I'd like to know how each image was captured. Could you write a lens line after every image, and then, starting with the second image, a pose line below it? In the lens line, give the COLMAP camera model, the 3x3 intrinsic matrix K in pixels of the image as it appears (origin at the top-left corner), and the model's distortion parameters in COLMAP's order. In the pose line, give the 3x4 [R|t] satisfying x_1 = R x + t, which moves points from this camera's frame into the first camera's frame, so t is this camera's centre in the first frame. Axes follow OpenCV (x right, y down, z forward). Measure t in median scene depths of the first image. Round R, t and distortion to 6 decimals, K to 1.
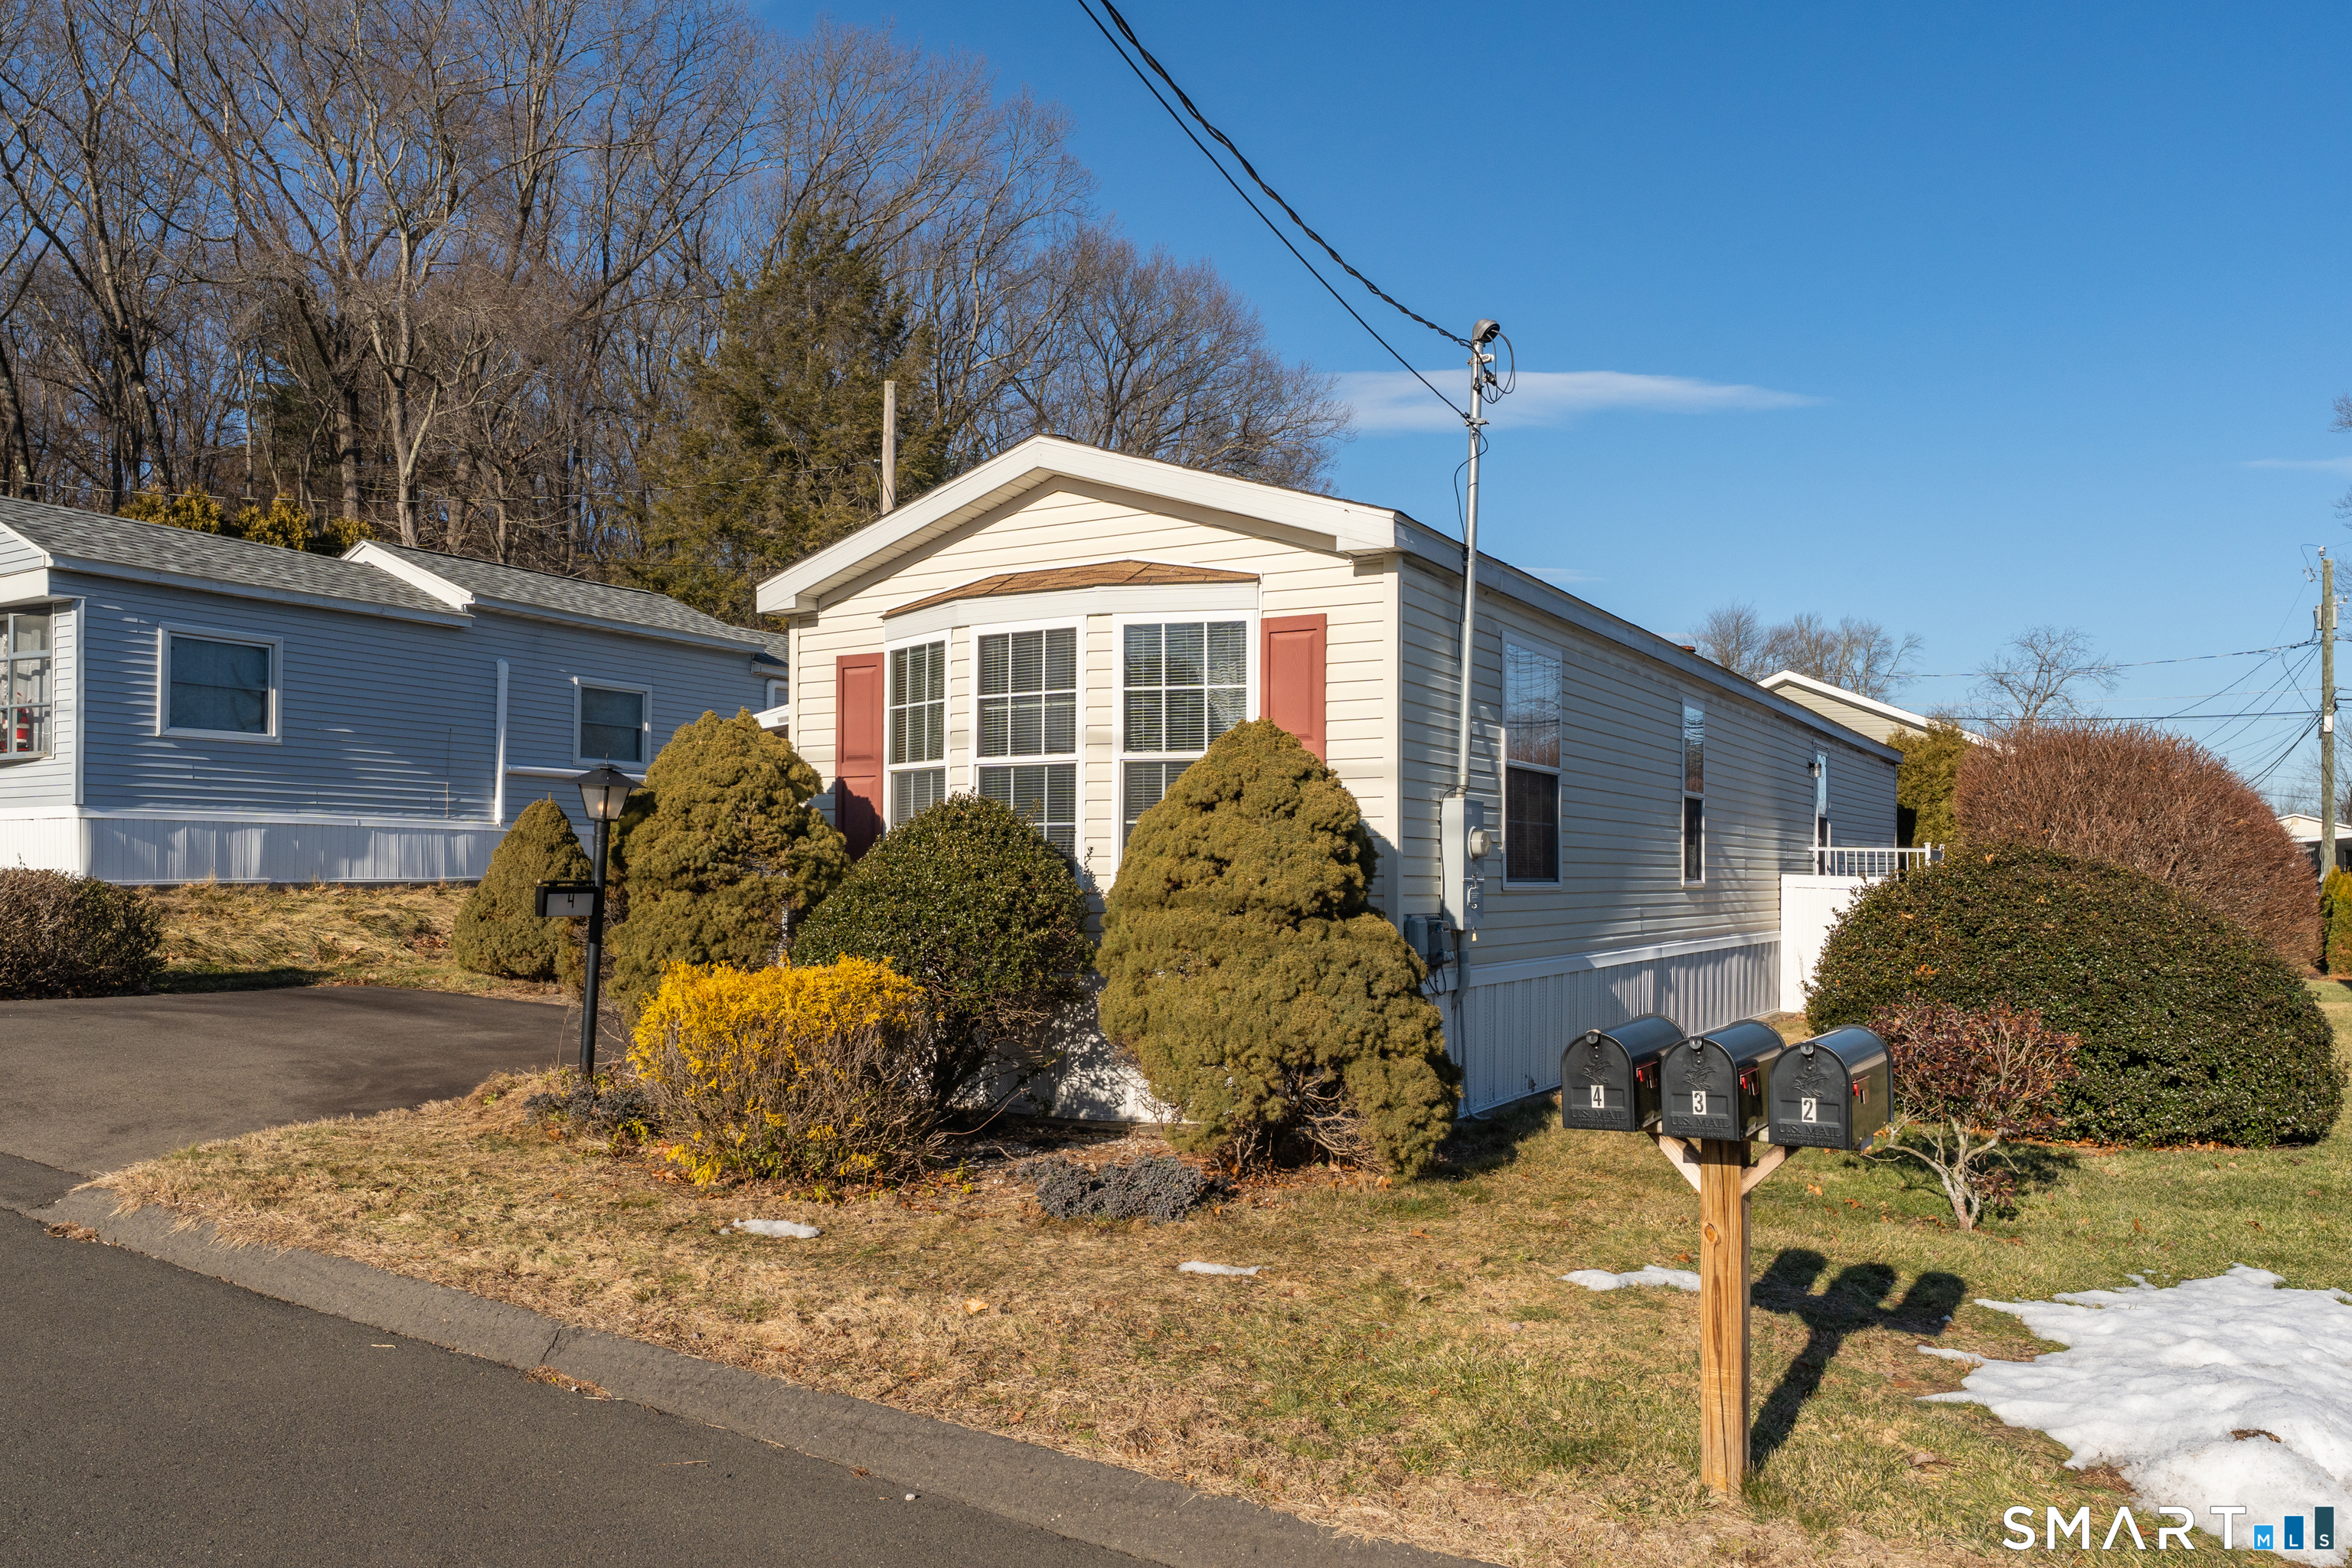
lens RADIAL K [[1706.1, 0, 1084.4], [0, 1706.1, 860.6], [0, 0, 1]] dist [0.008307, 0.001689]
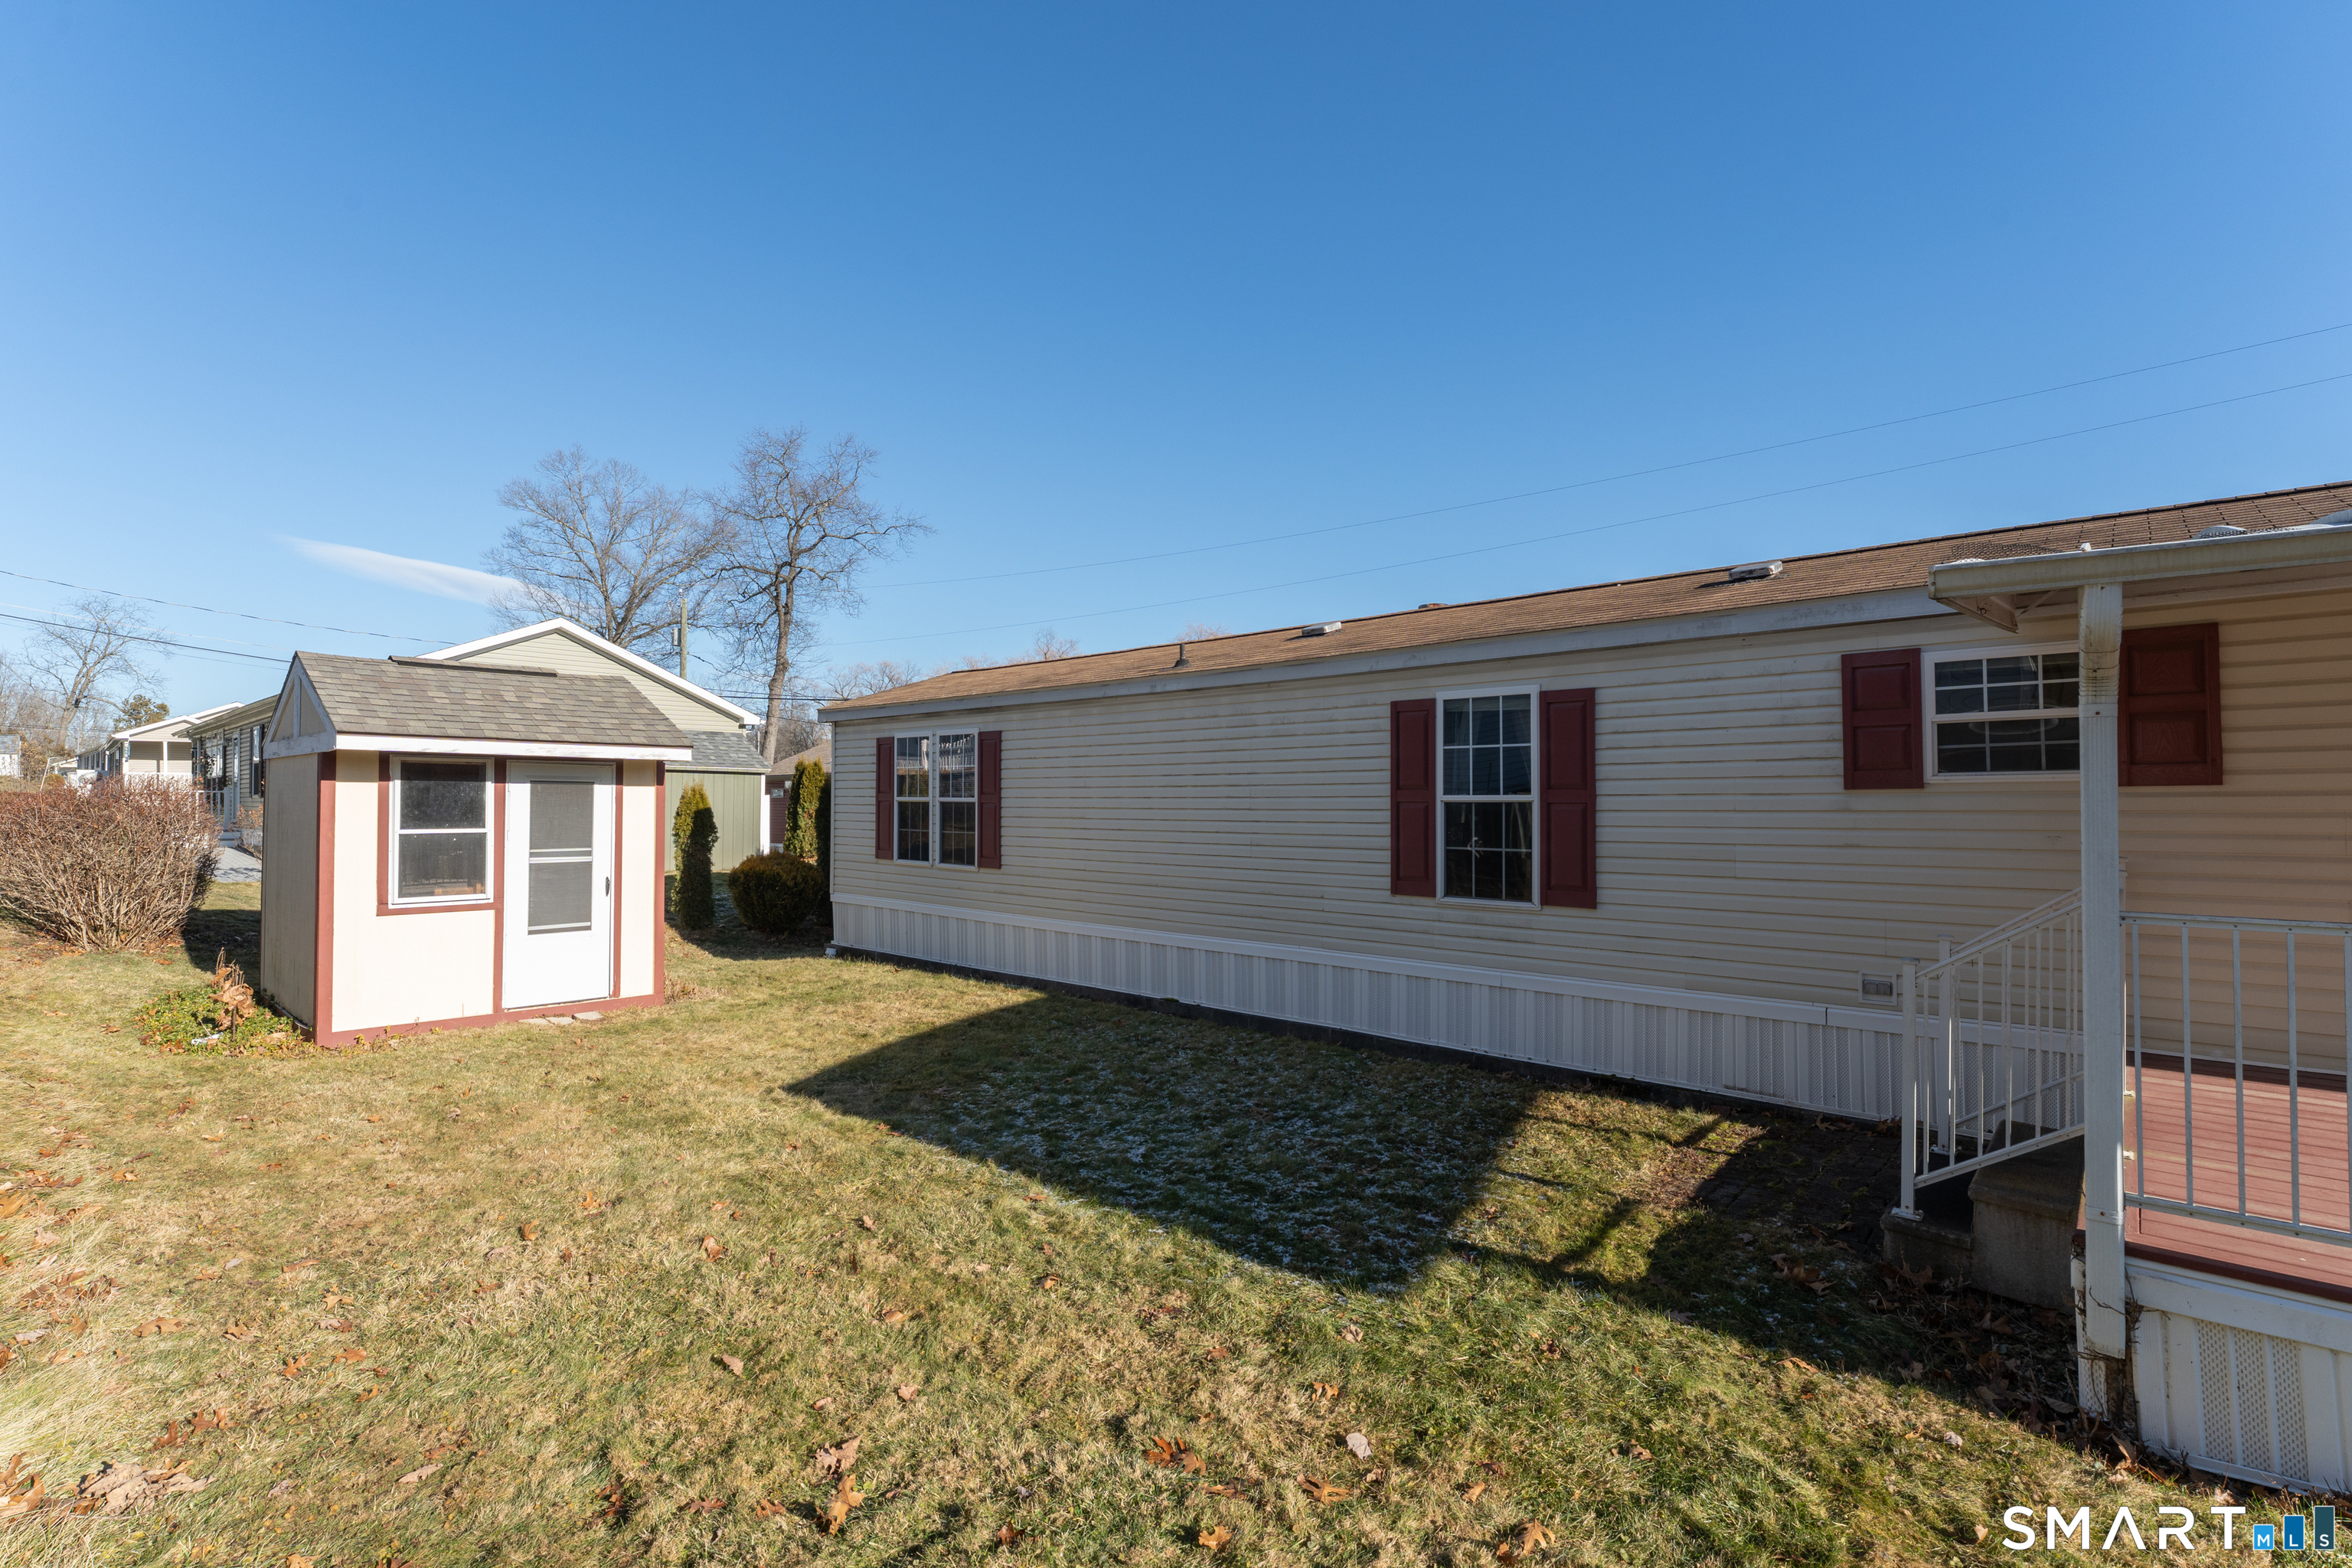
lens RADIAL K [[1059.1, 0, 1176.0], [0, 1059.1, 784.0], [0, 0, 1]] dist [-0.002828, -0.000103]
pose [[0.175113, 0.012906, 0.984464, -0.426428], [-0.007655, 0.999902, -0.011746, -0.049271], [-0.984519, -0.005479, 0.175194, 2.035385]]
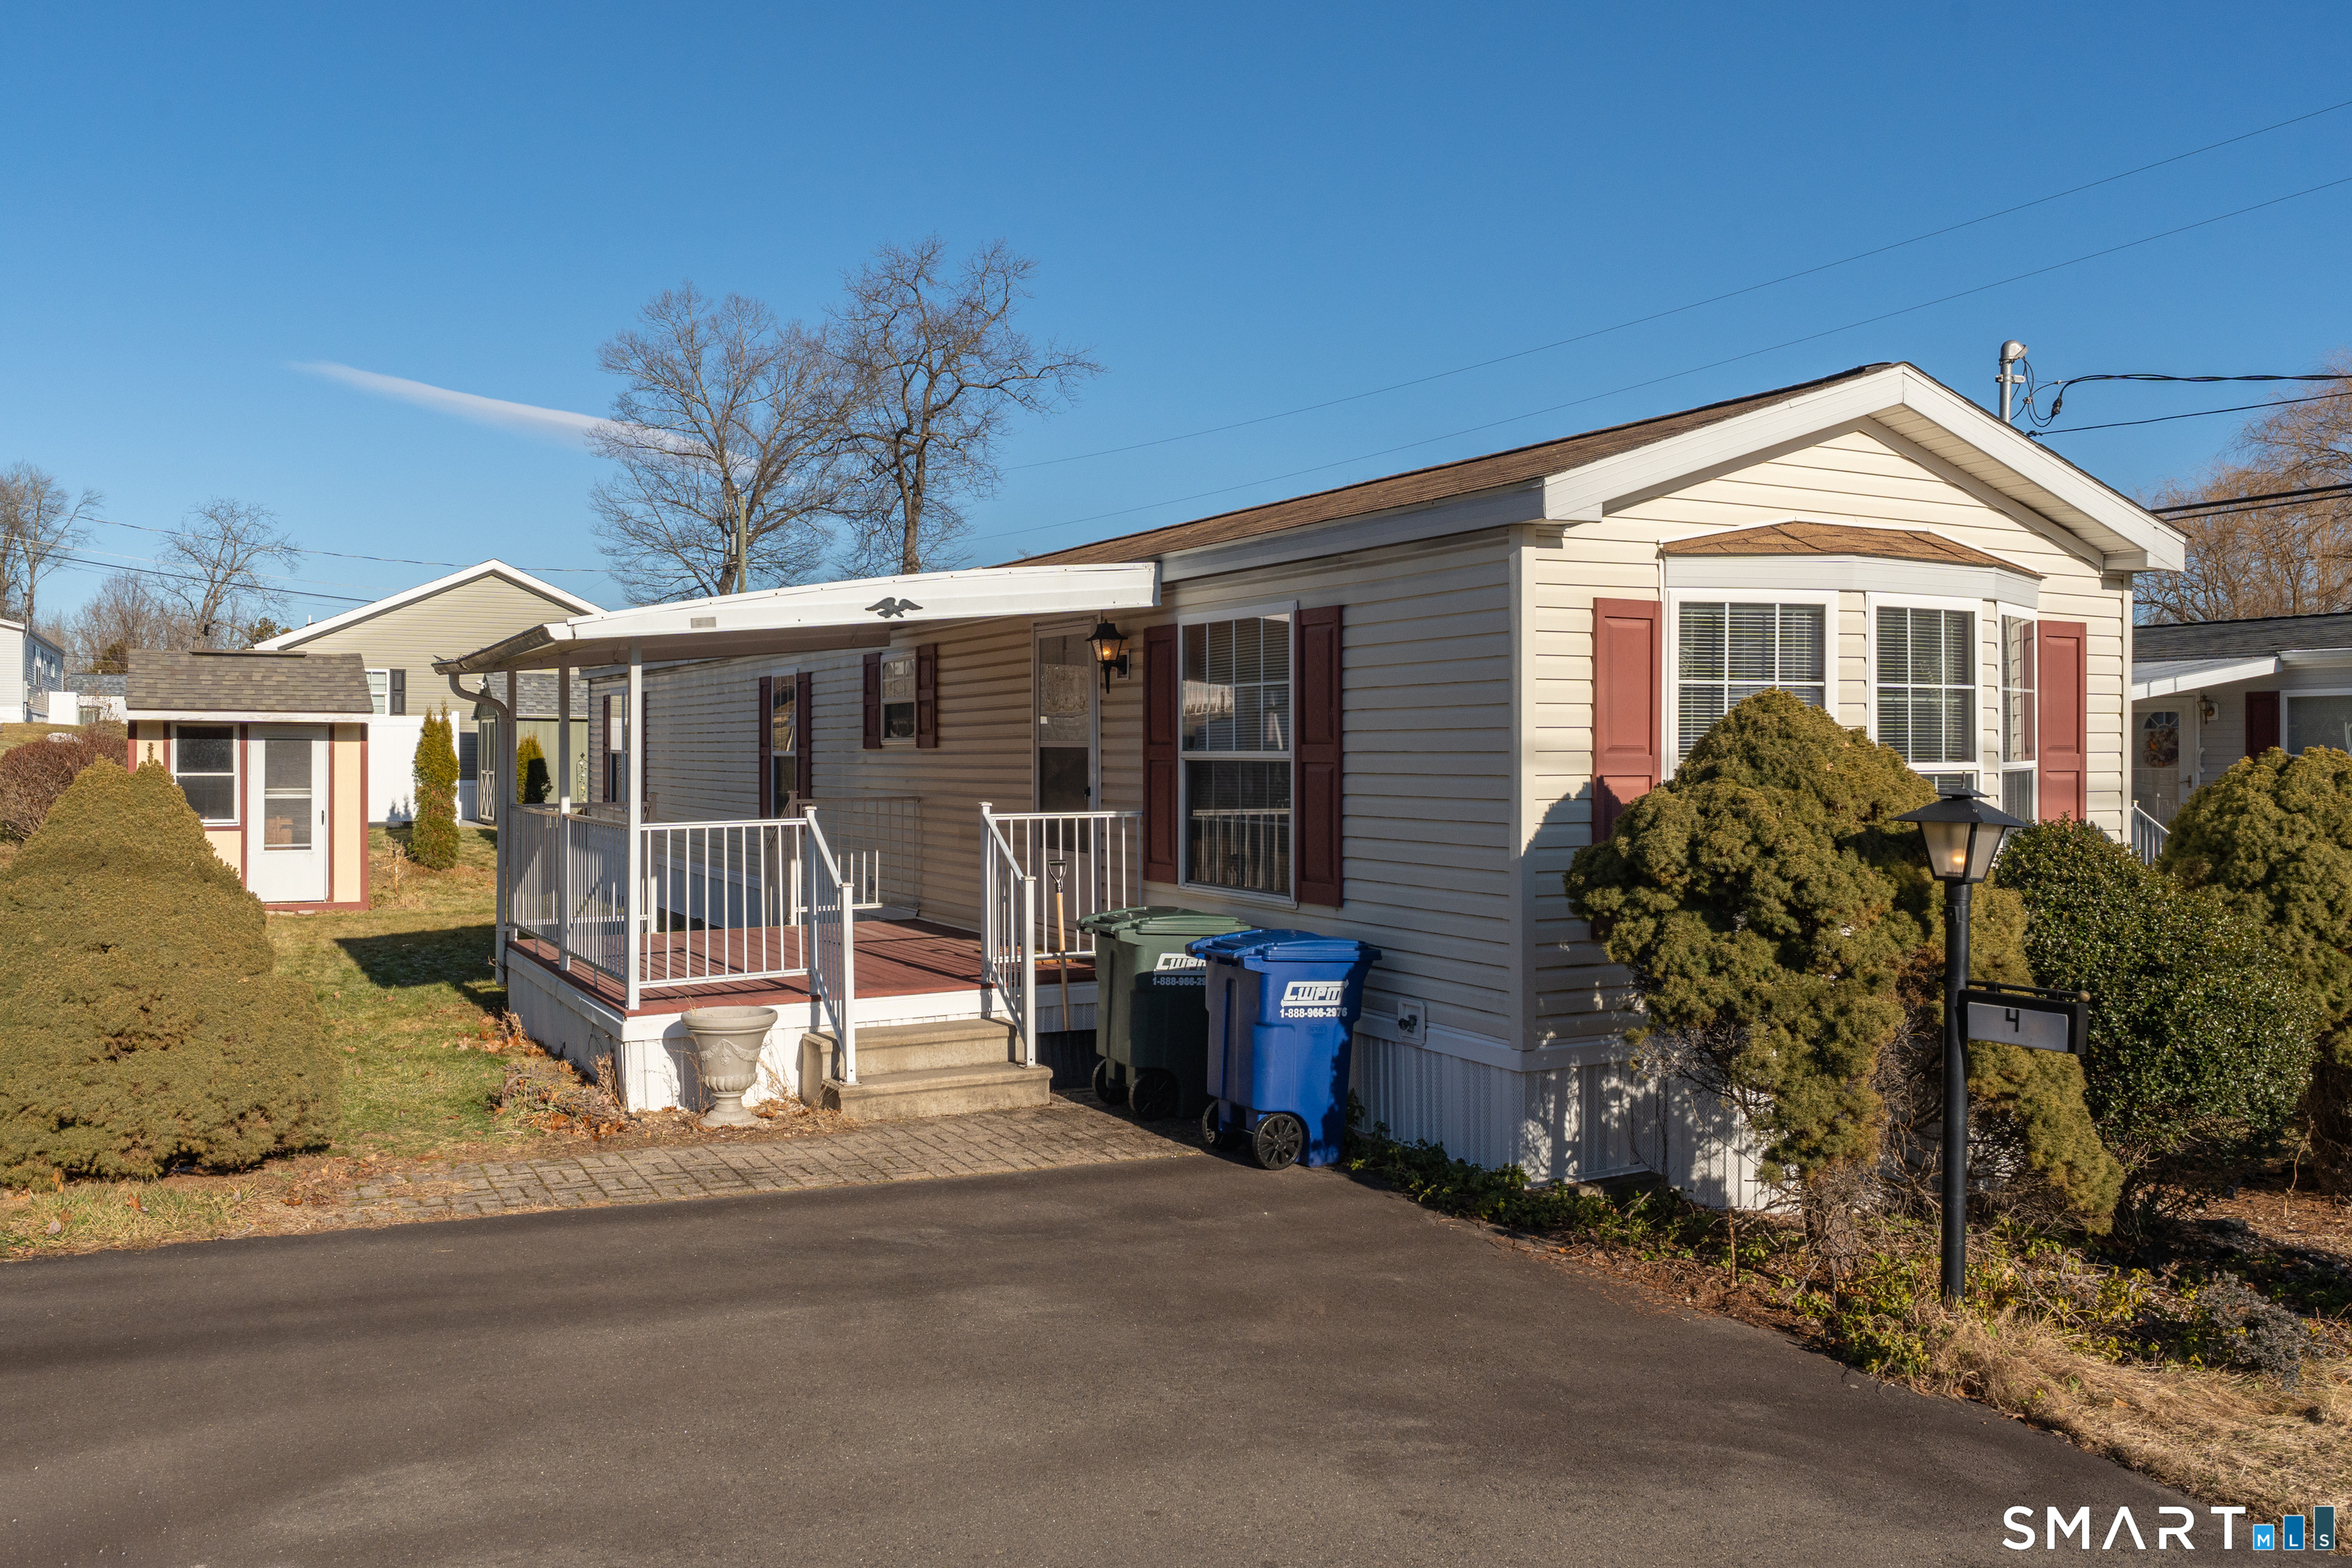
lens RADIAL K [[1759.9, 0, 1090.2], [0, 1759.9, 753.3], [0, 0, 1]] dist [-0.002102, 0.002645]
pose [[0.506106, -0.005455, 0.862454, -0.915026], [-0.006705, 0.999925, 0.010258, -0.068465], [-0.862445, -0.010974, 0.506032, 0.880149]]
